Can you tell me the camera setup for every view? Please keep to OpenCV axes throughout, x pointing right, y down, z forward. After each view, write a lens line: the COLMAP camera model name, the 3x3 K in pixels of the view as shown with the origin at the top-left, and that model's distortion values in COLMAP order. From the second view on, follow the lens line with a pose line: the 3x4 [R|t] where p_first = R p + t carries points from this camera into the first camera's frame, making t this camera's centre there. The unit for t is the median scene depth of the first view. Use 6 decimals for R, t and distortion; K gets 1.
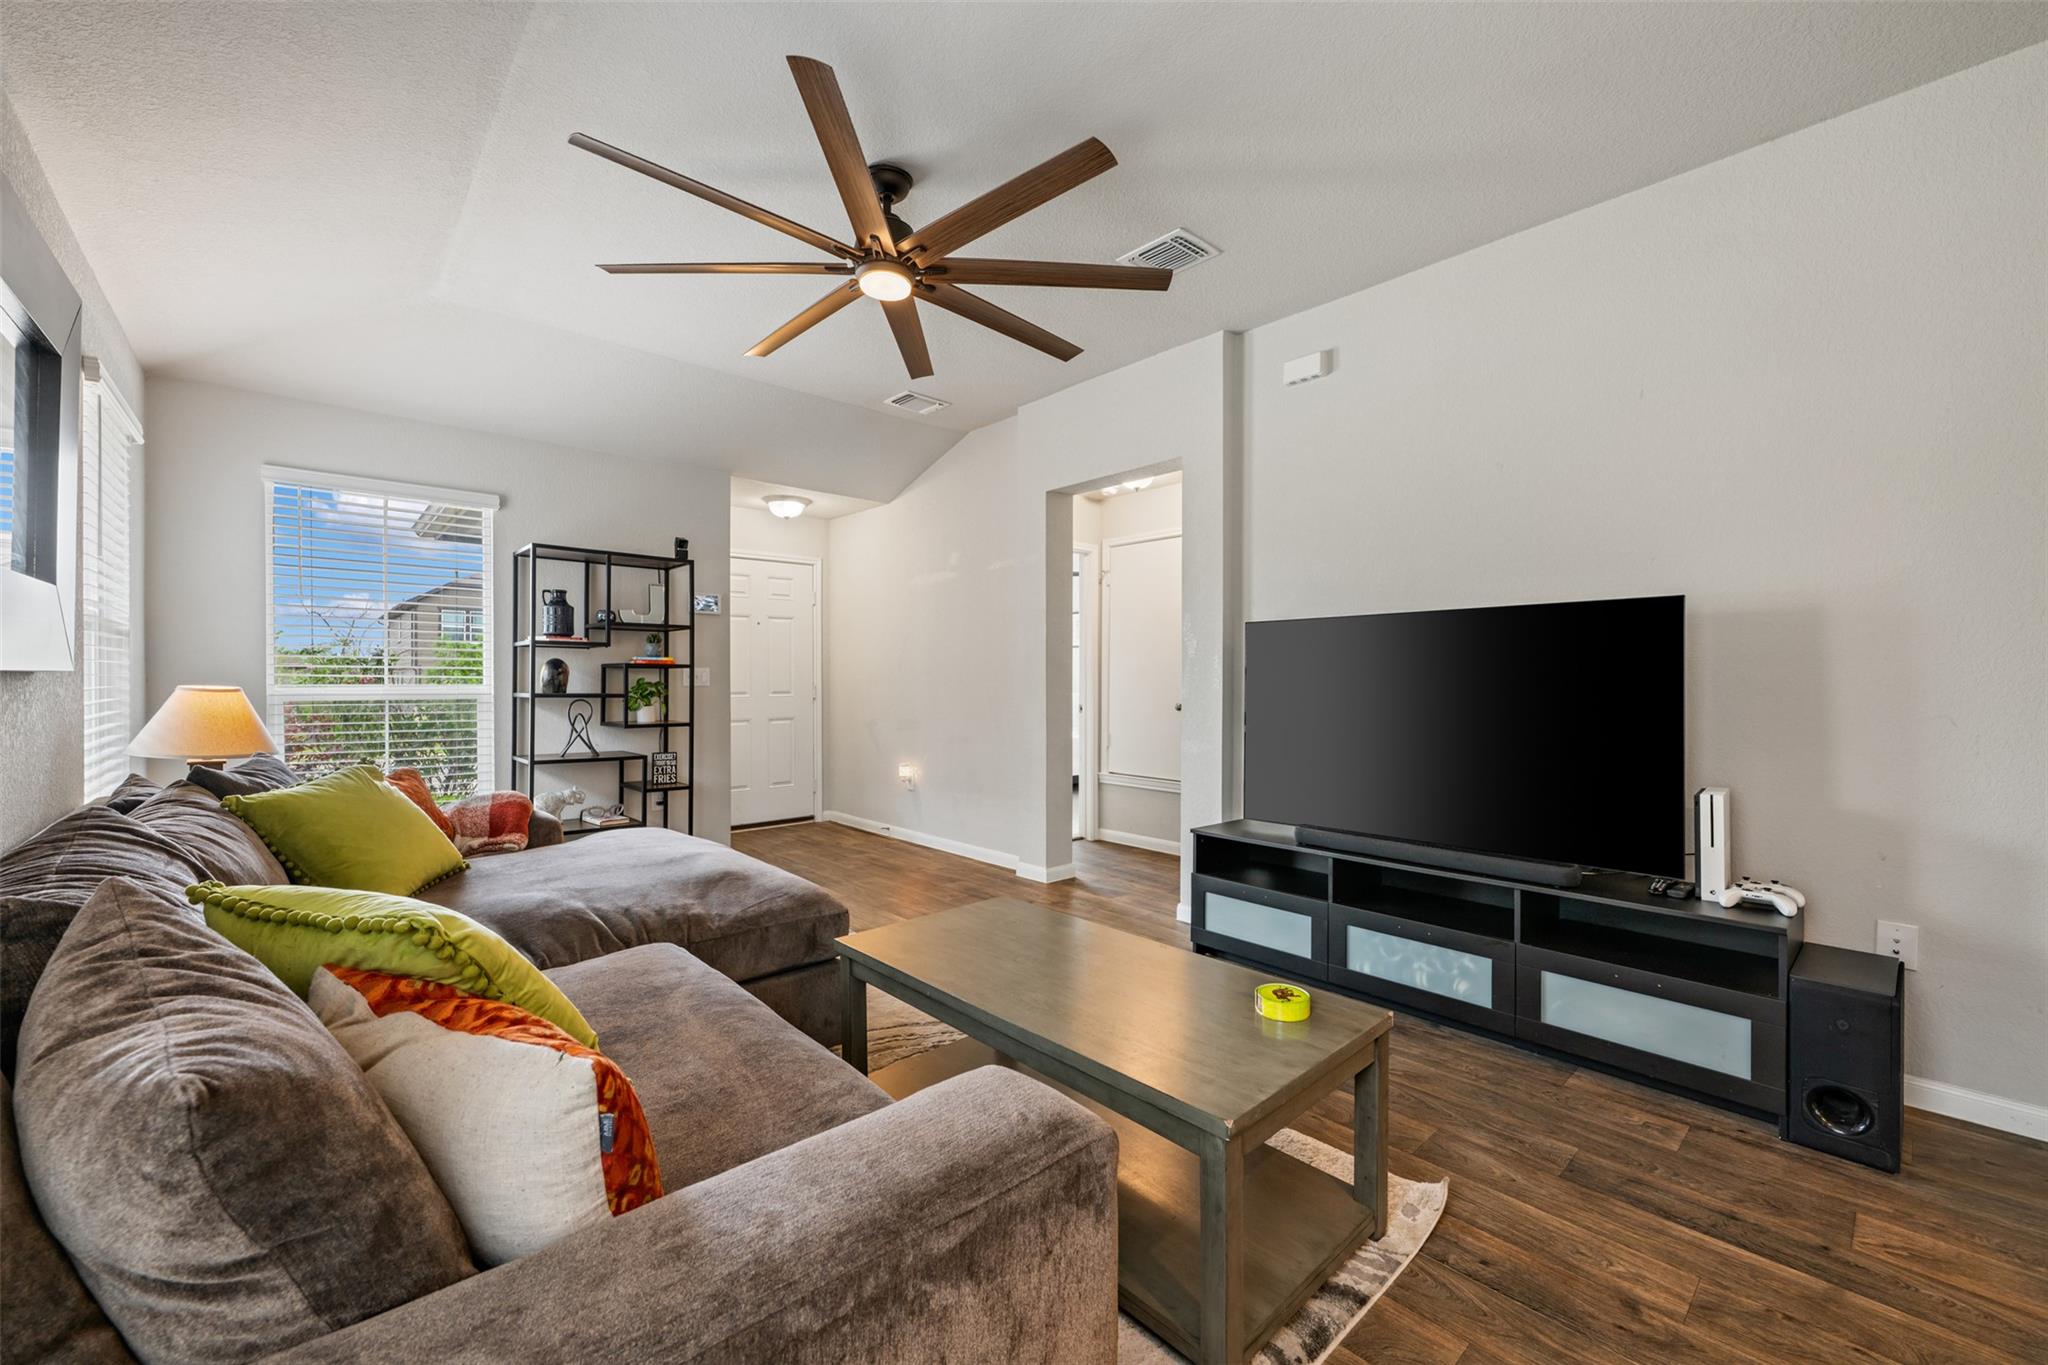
lens RADIAL K [[813.9, 0, 1031.5], [0, 813.9, 688.8], [0, 0, 1]] dist [-0.002491, -0.000958]
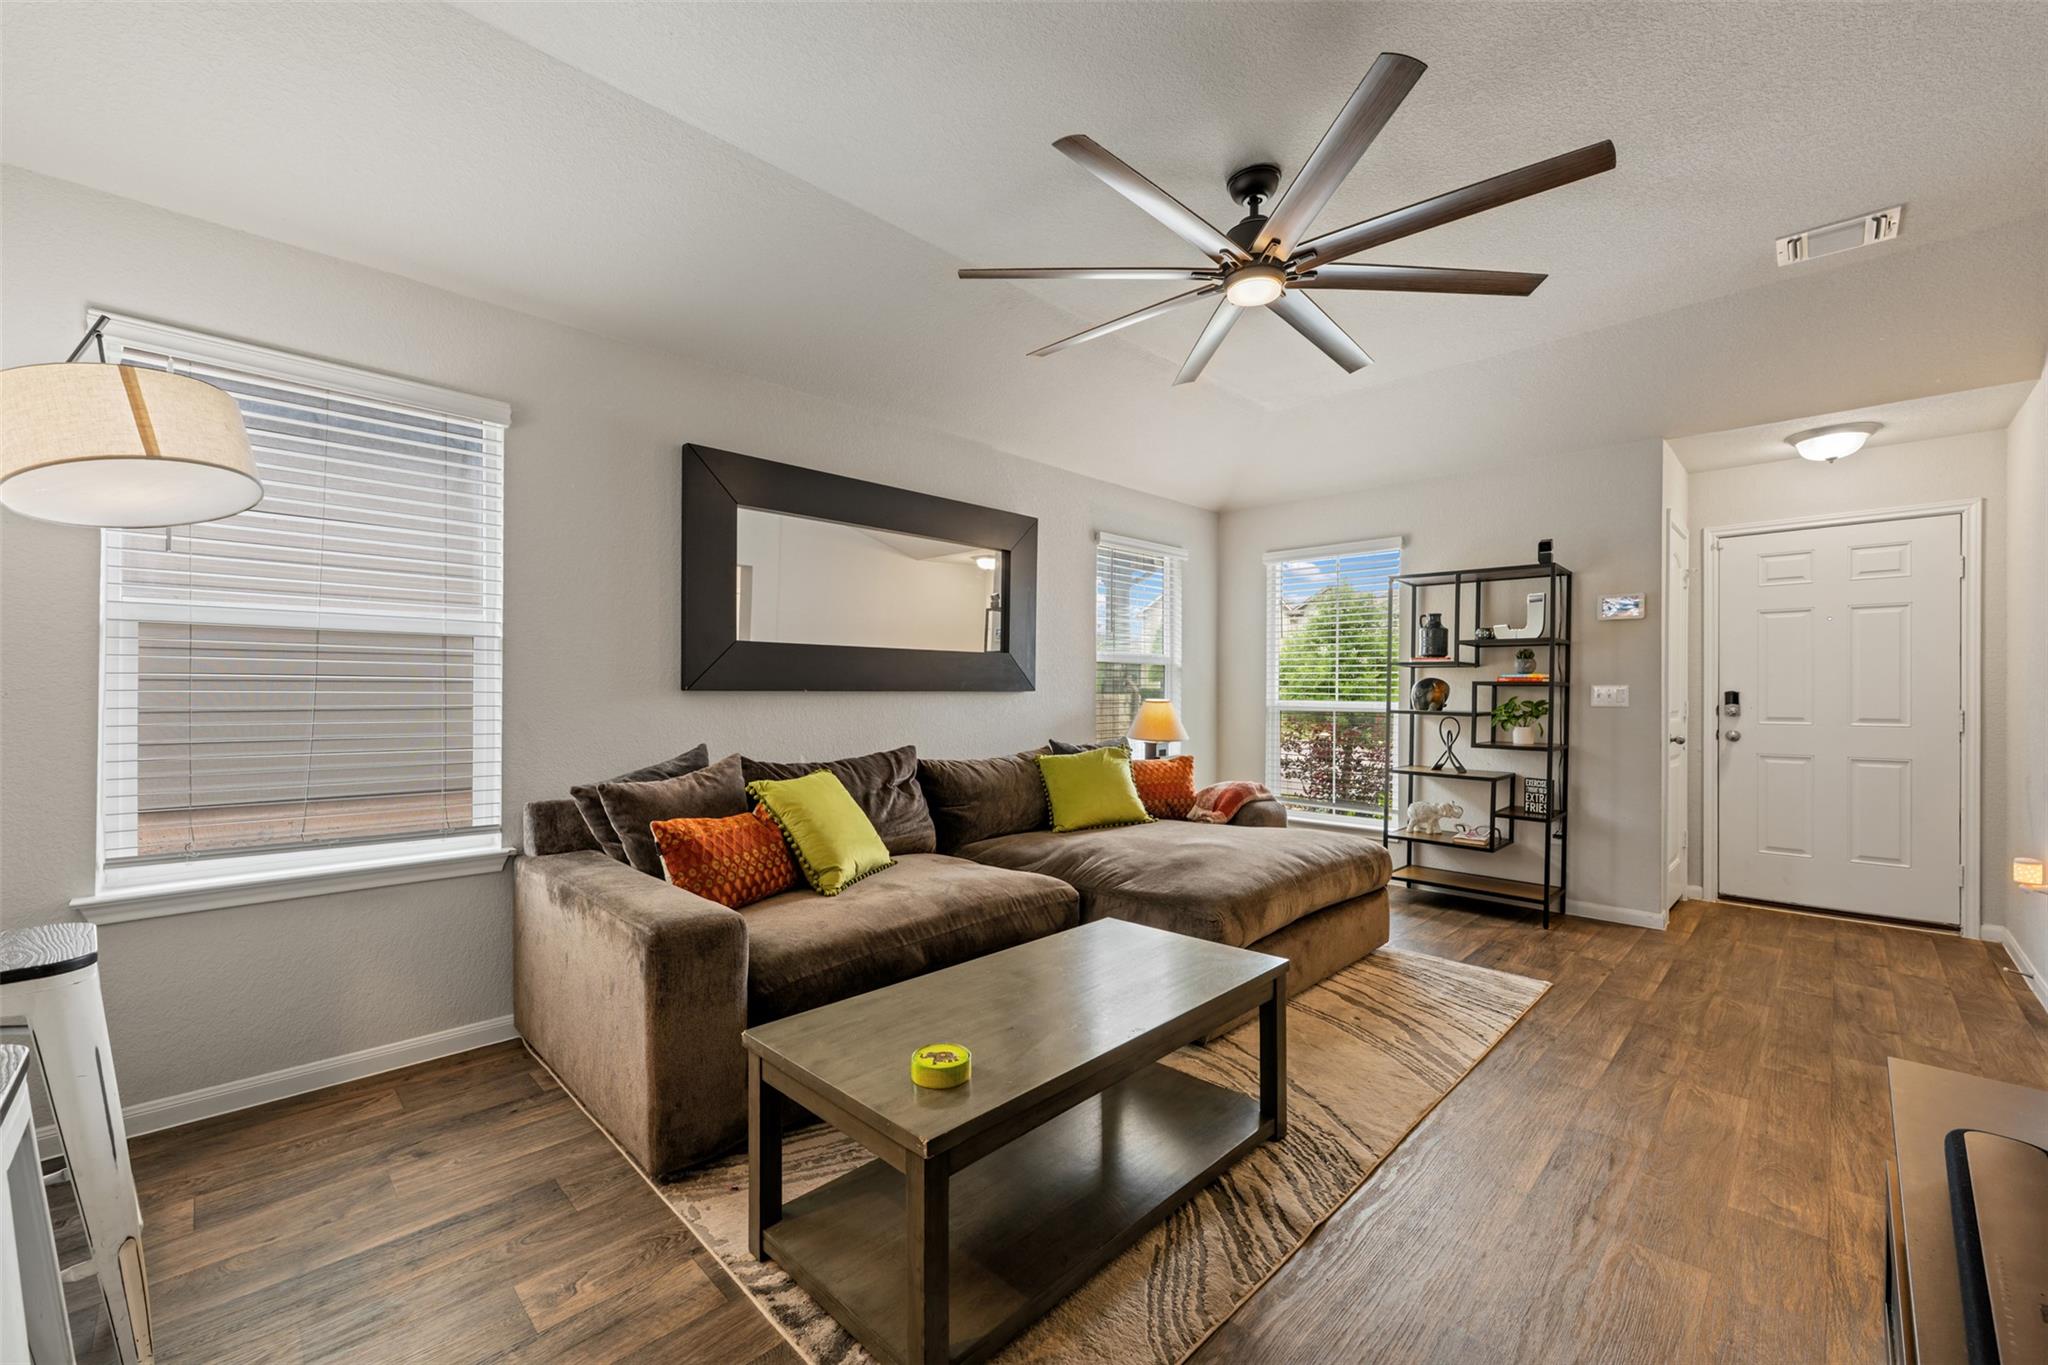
lens RADIAL K [[813.9, 0, 1022.5], [0, 813.9, 695.3], [0, 0, 1]] dist [-0.002491, -0.000958]
pose [[0.047575, 0.004261, -0.998859, 0.447034], [-0.015141, 0.999879, 0.003544, -0.009964], [0.998753, 0.014955, 0.047633, 0.400649]]
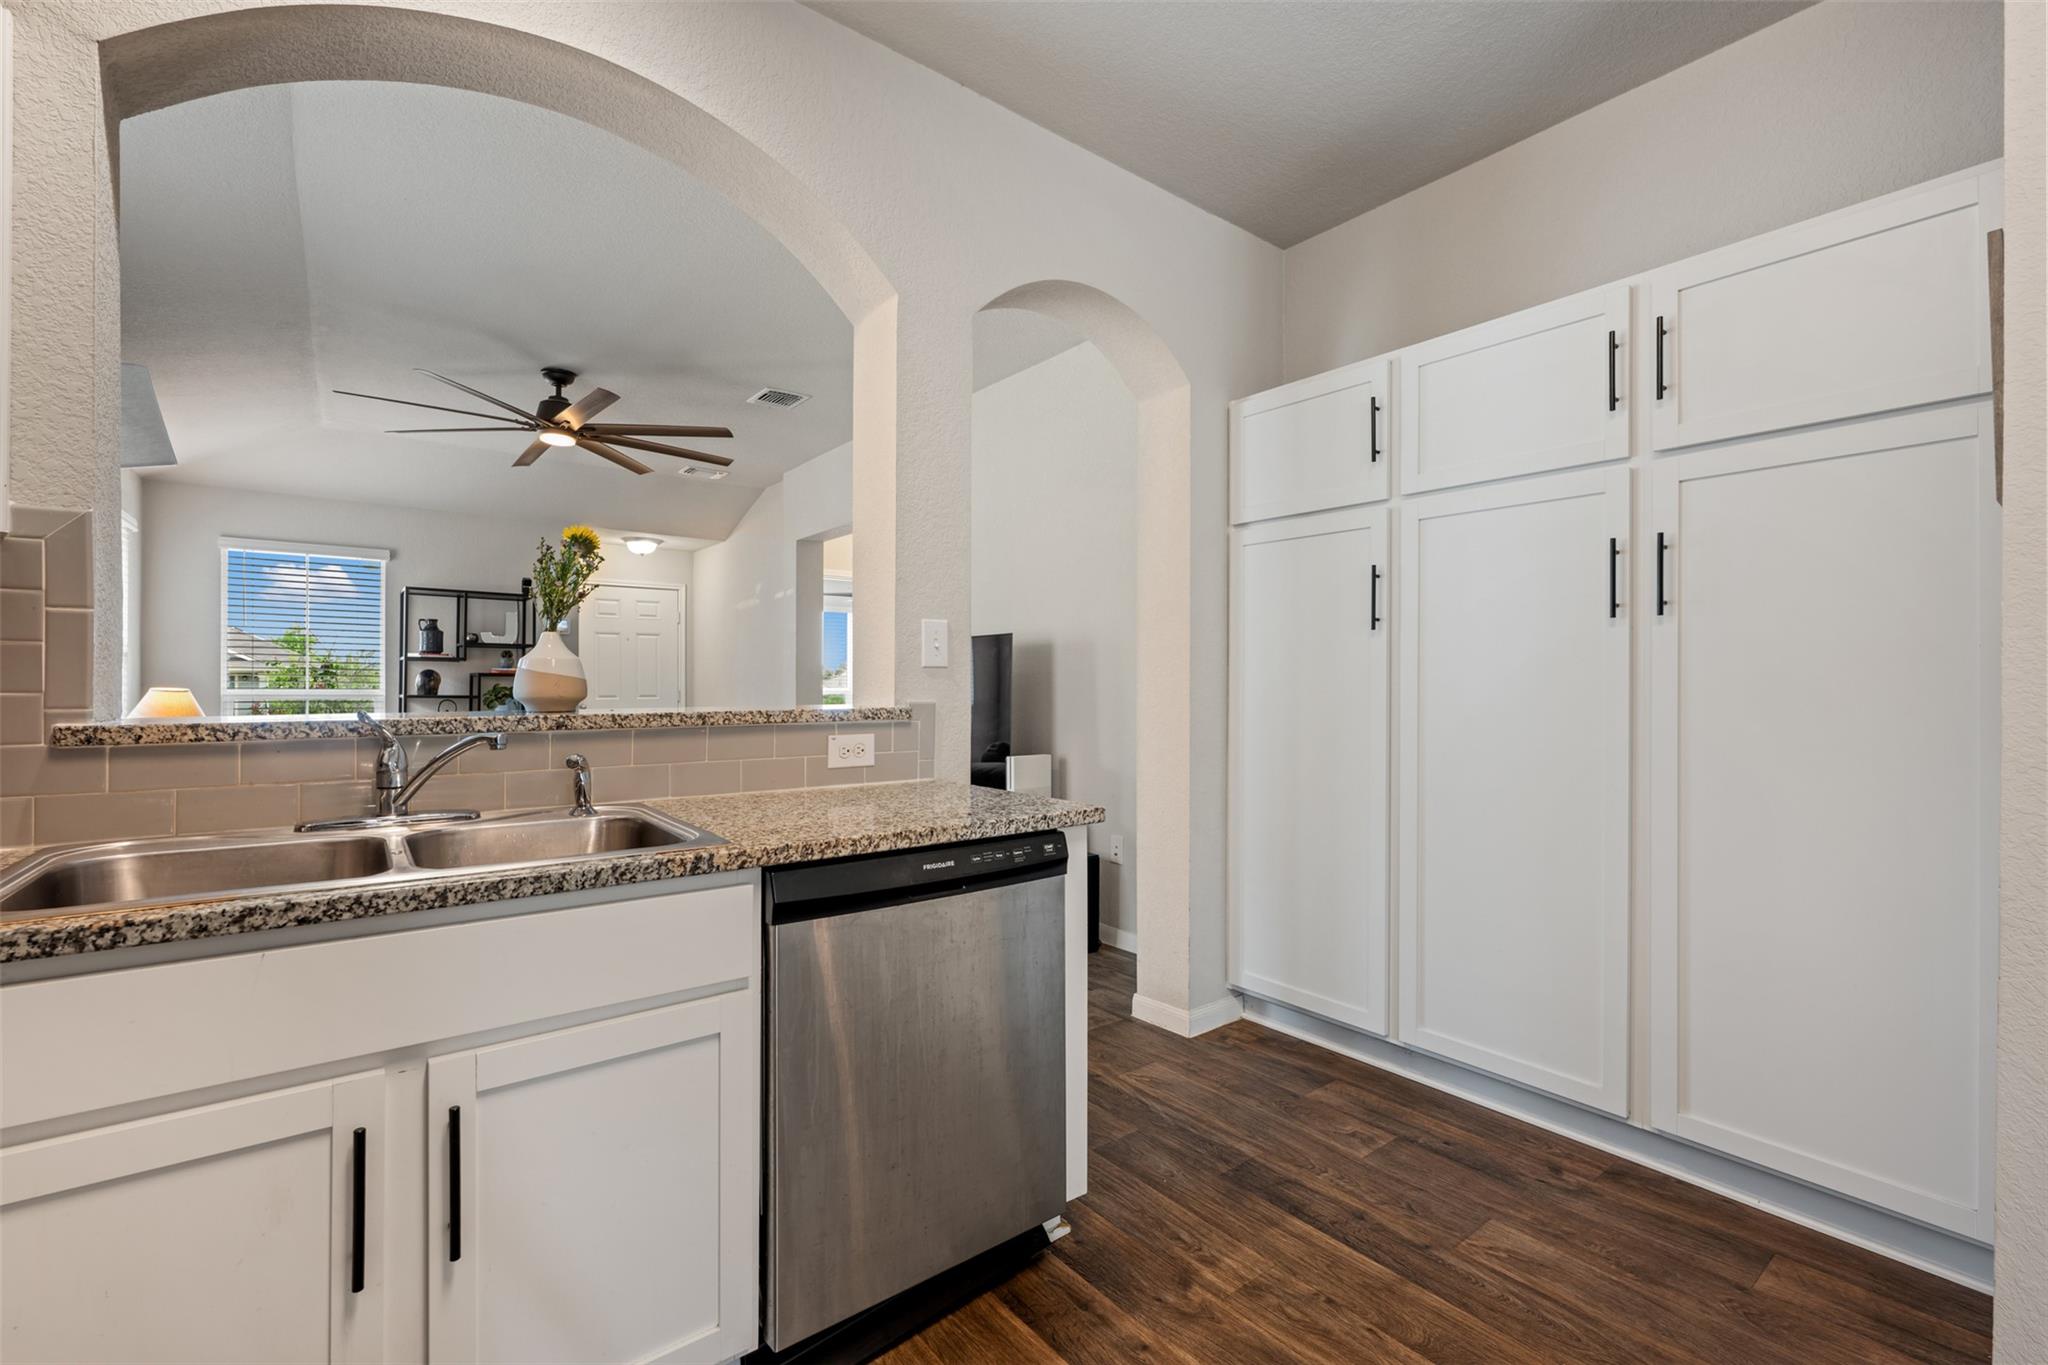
lens RADIAL K [[882.7, 0, 1016.8], [0, 882.7, 679.9], [0, 0, 1]] dist [0.000545, -0.000642]
pose [[0.996371, 0.001971, -0.085089, 0.505518], [-0.003458, 0.999844, -0.017337, 0.002064], [0.085041, 0.017568, 0.996223, -0.375744]]
